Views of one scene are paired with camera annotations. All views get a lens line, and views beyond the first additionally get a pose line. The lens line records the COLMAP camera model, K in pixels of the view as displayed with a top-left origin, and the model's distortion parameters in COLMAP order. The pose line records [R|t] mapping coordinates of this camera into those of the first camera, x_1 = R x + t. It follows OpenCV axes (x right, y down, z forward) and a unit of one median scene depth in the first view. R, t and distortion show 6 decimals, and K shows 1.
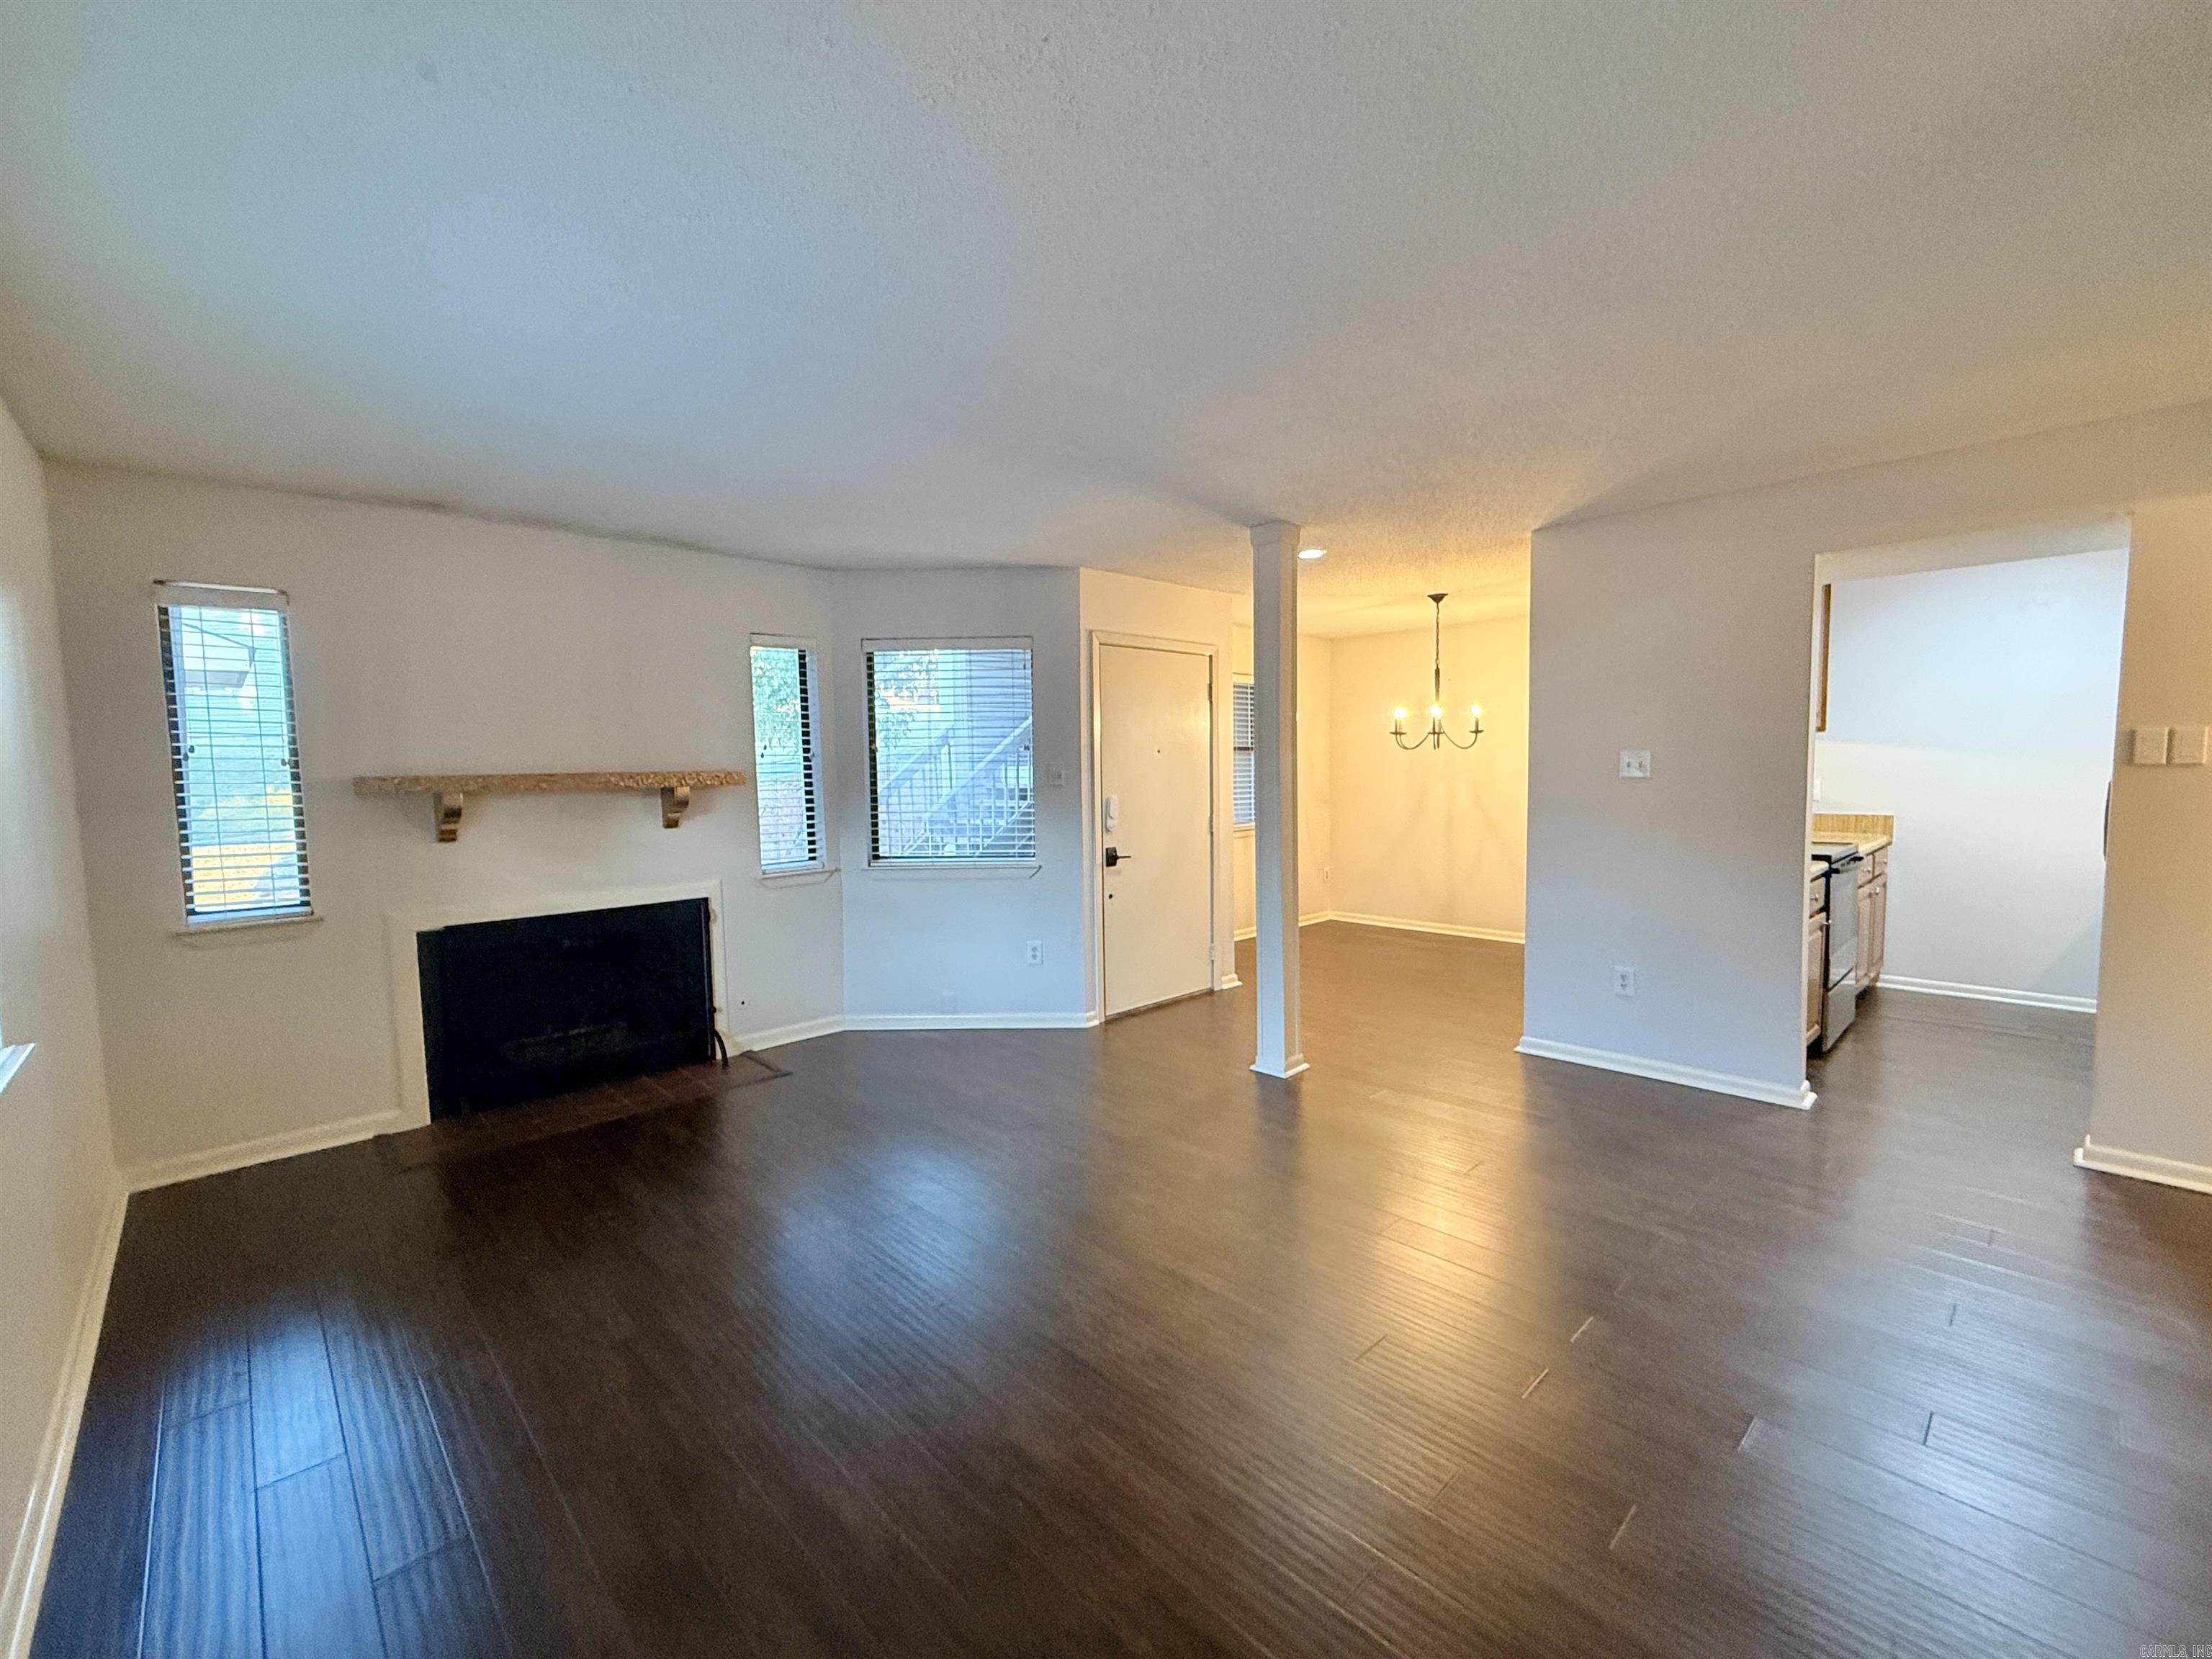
lens RADIAL K [[933.1, 0, 1107.7], [0, 933.1, 826.9], [0, 0, 1]] dist [-0.000147, 0.000660]
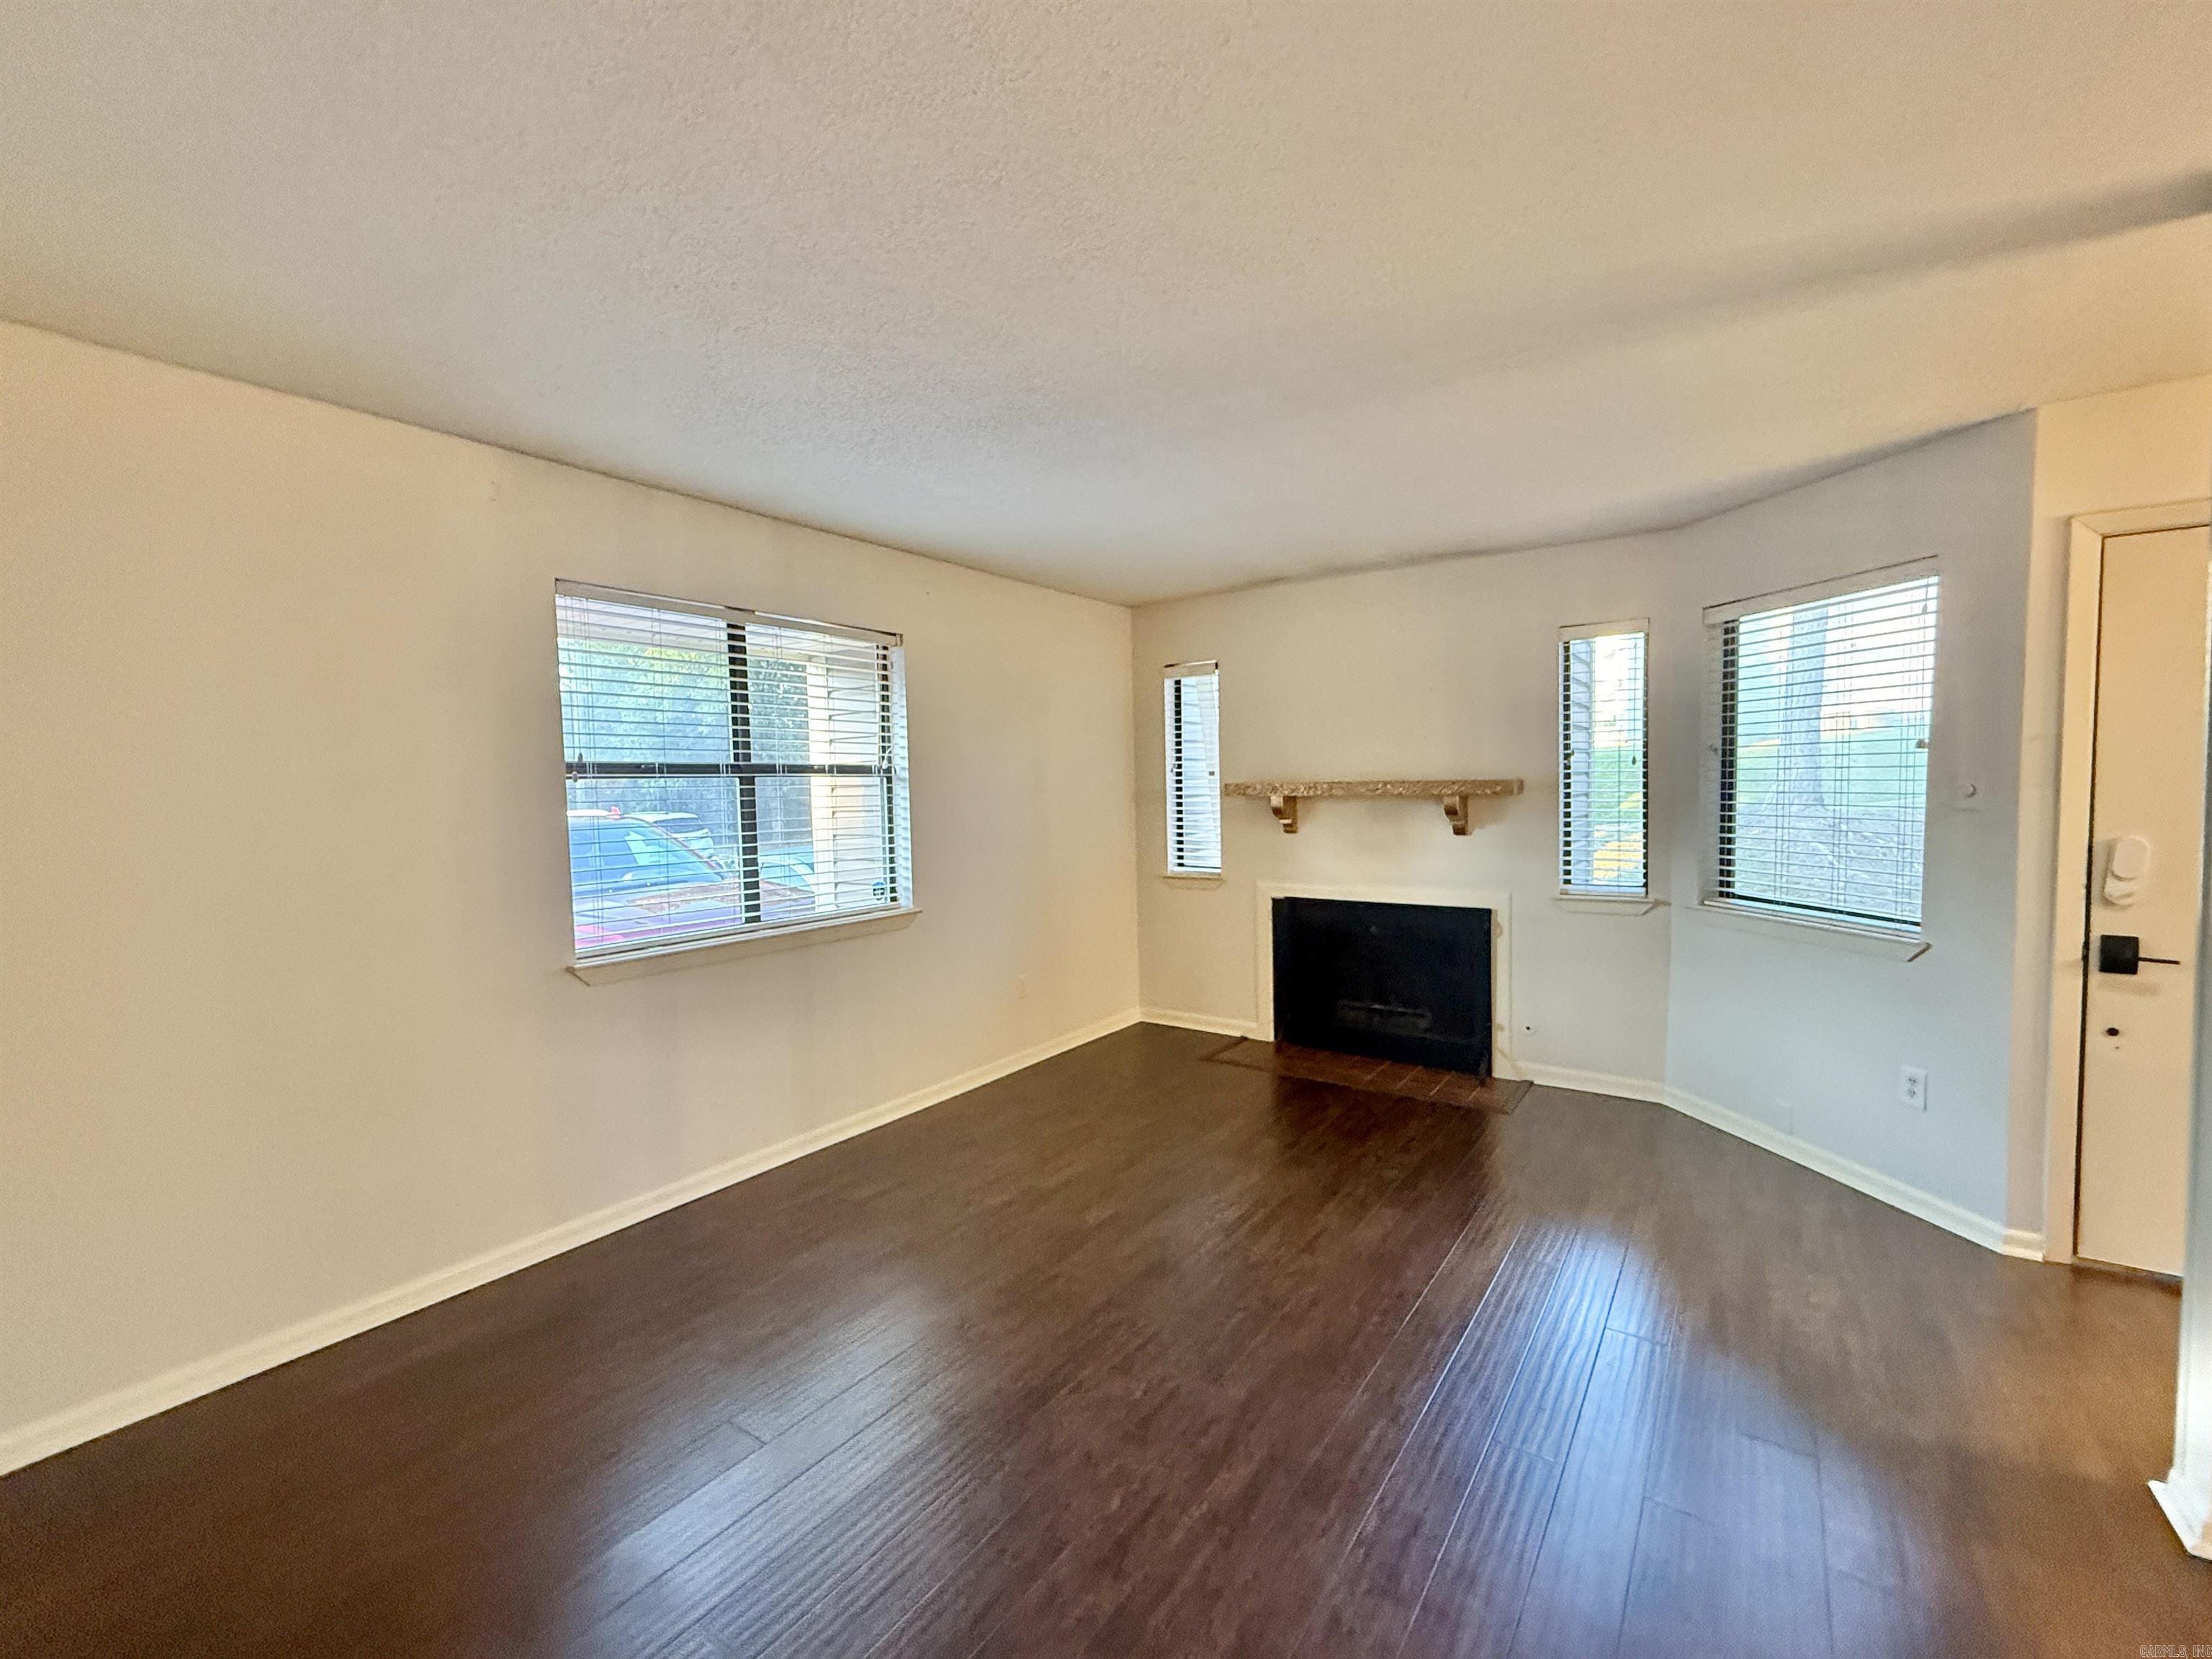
lens RADIAL K [[933.1, 0, 1107.7], [0, 933.1, 826.9], [0, 0, 1]] dist [-0.000147, 0.000660]
pose [[0.195968, 0.060014, -0.978772, 0.421350], [-0.052998, 0.997315, 0.050540, -0.036575], [0.979177, 0.041968, 0.198623, 0.392304]]
